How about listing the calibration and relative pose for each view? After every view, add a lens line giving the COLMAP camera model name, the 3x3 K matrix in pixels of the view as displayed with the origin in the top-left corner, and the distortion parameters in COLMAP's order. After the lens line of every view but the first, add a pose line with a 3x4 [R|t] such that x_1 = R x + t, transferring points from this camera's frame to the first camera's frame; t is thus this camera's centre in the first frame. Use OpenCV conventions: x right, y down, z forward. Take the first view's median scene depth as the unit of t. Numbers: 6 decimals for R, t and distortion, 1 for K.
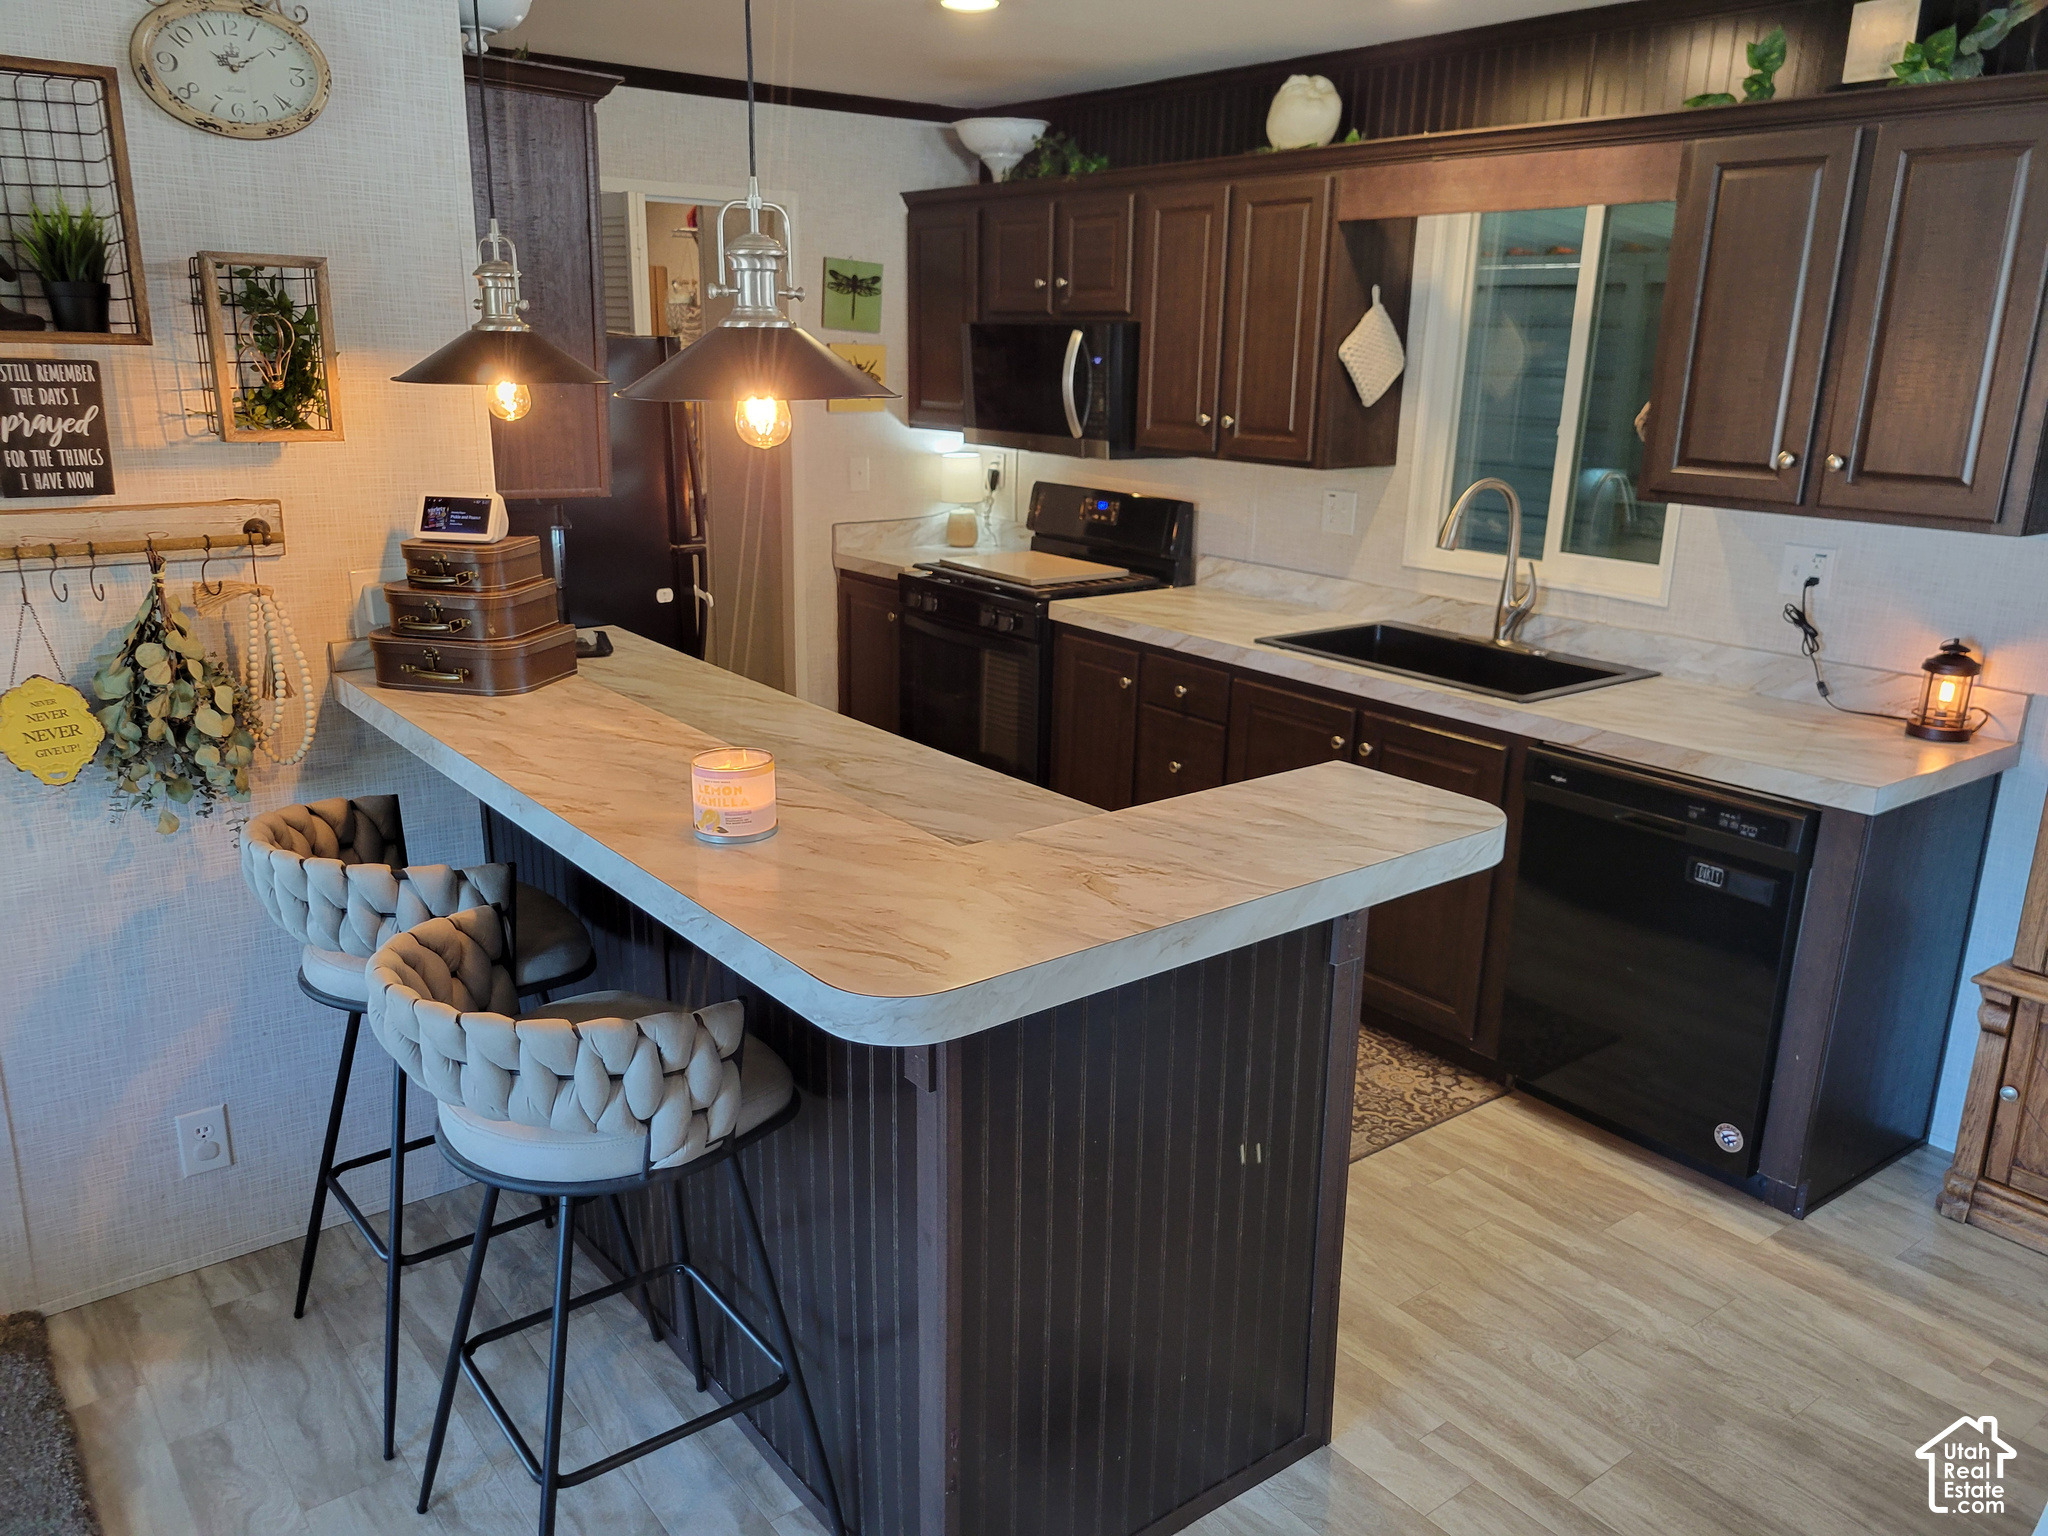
lens RADIAL K [[1540.2, 0, 1013.7], [0, 1540.2, 775.5], [0, 0, 1]] dist [0.054754, -0.034580]
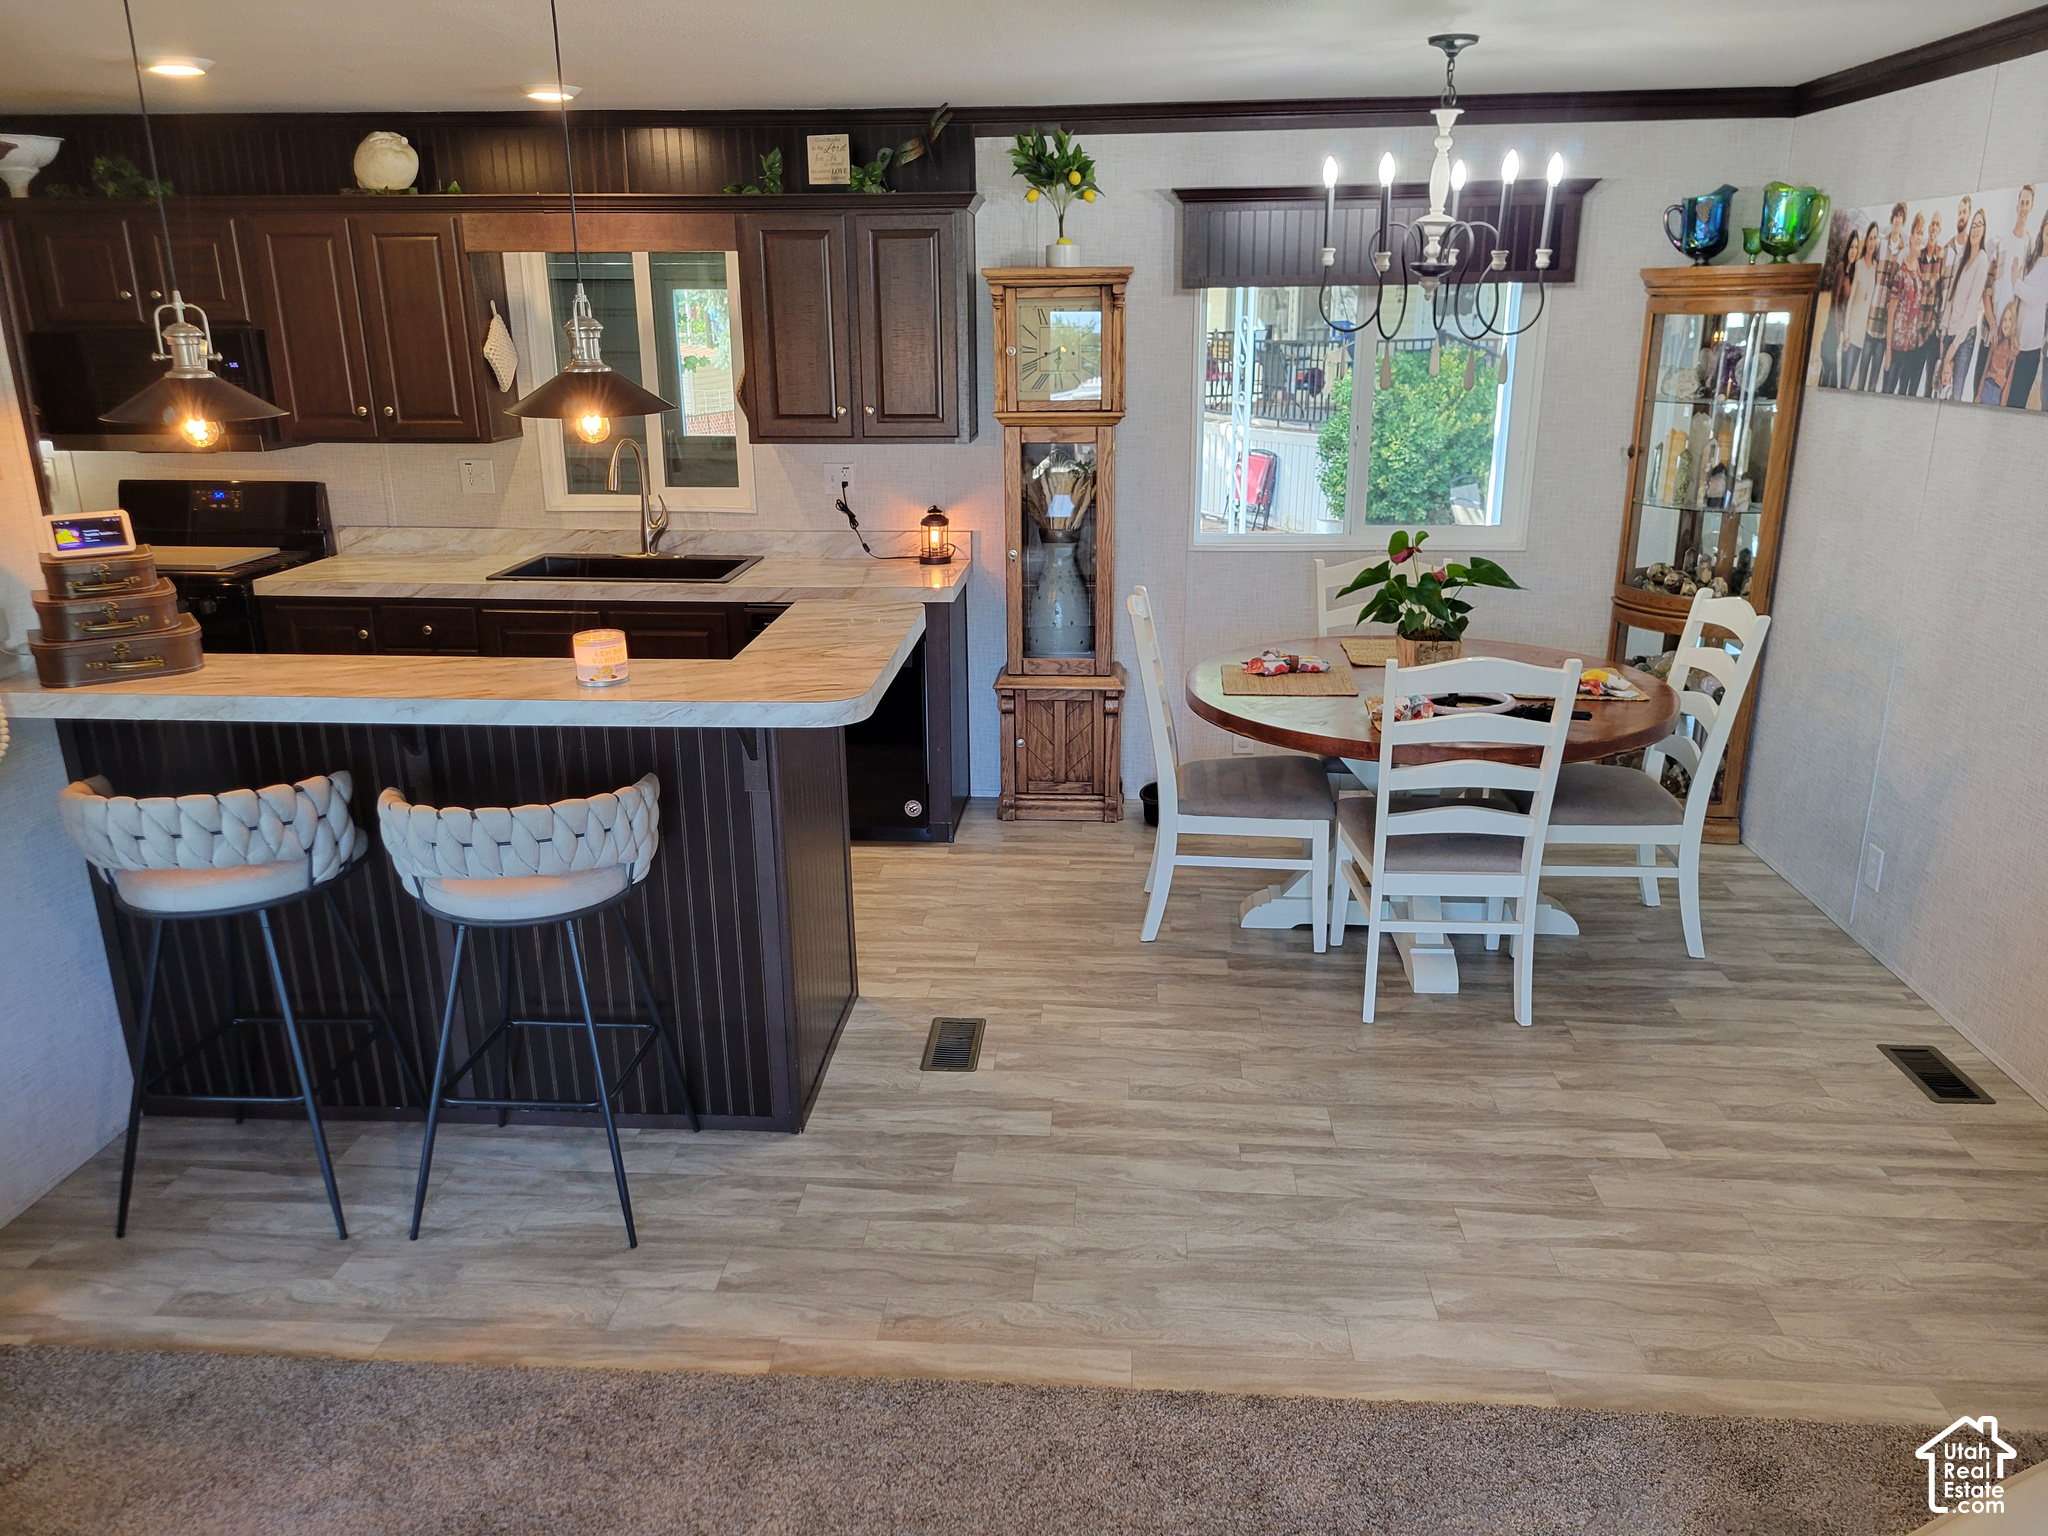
lens RADIAL K [[1540.2, 0, 1023.4], [0, 1540.2, 769.3], [0, 0, 1]] dist [0.054754, -0.034580]
pose [[0.667083, -0.238779, 0.705680, -0.628338], [0.224715, 0.967617, 0.114985, 0.022951], [-0.710284, 0.081872, 0.699138, -0.265033]]
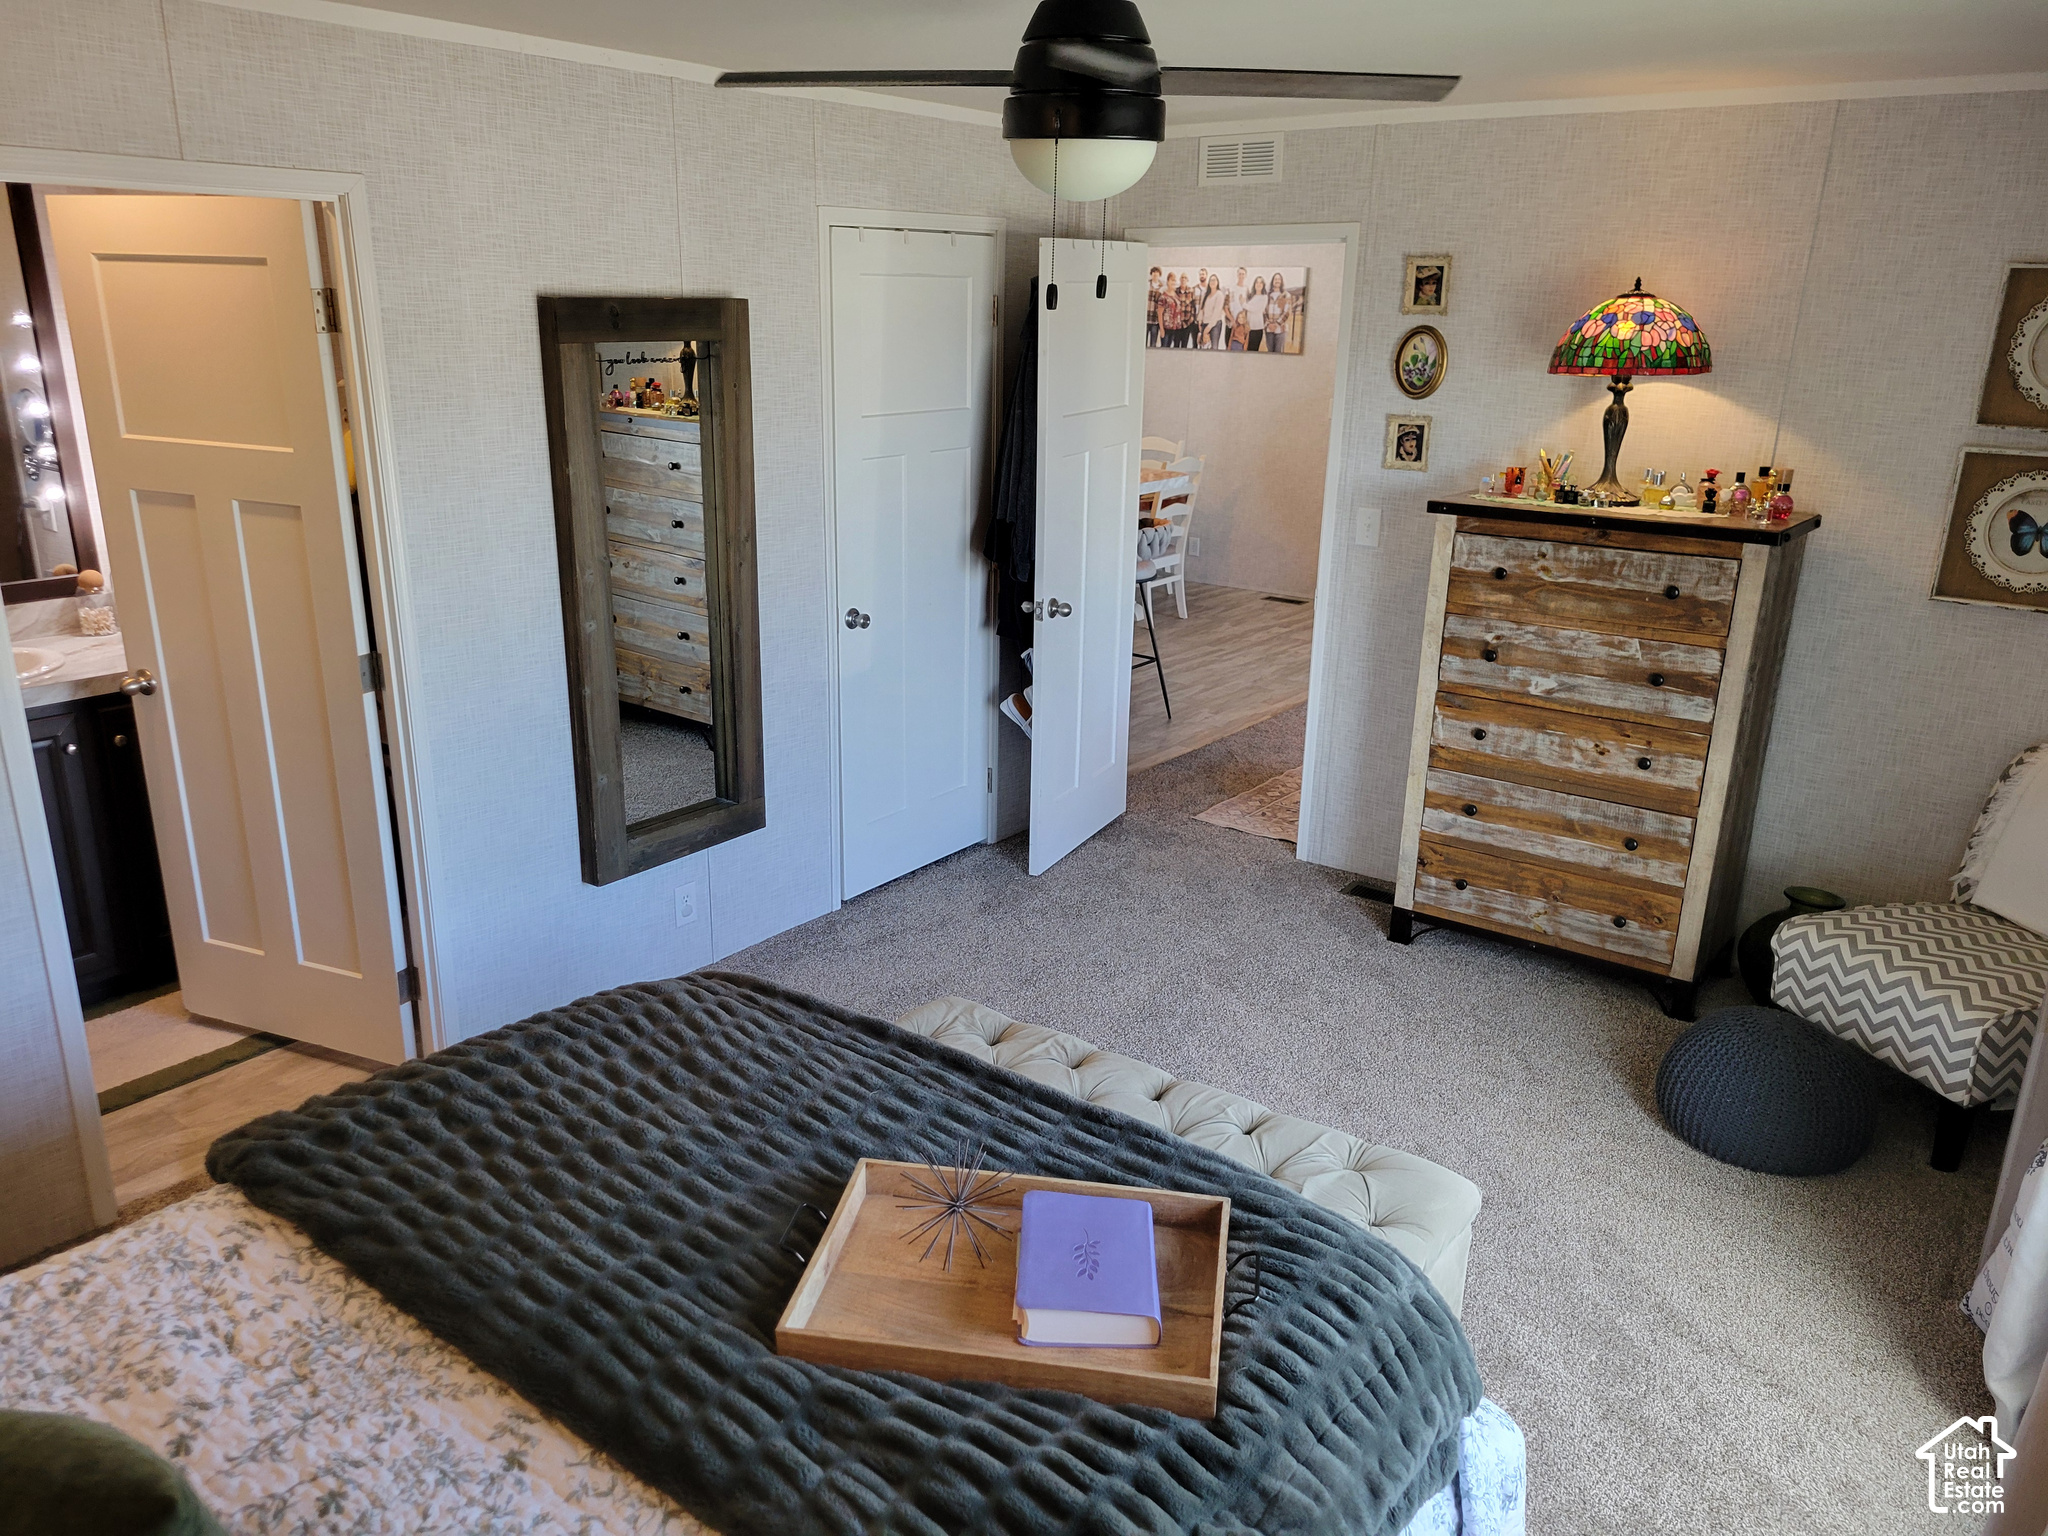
lens RADIAL K [[1540.2, 0, 1023.2], [0, 1540.2, 767.8], [0, 0, 1]] dist [0.054754, -0.034580]
pose [[-0.264785, -0.316105, 0.911025, -2.212343], [0.240883, 0.893113, 0.379902, -0.480515], [-0.933737, 0.320042, -0.160338, 1.199342]]
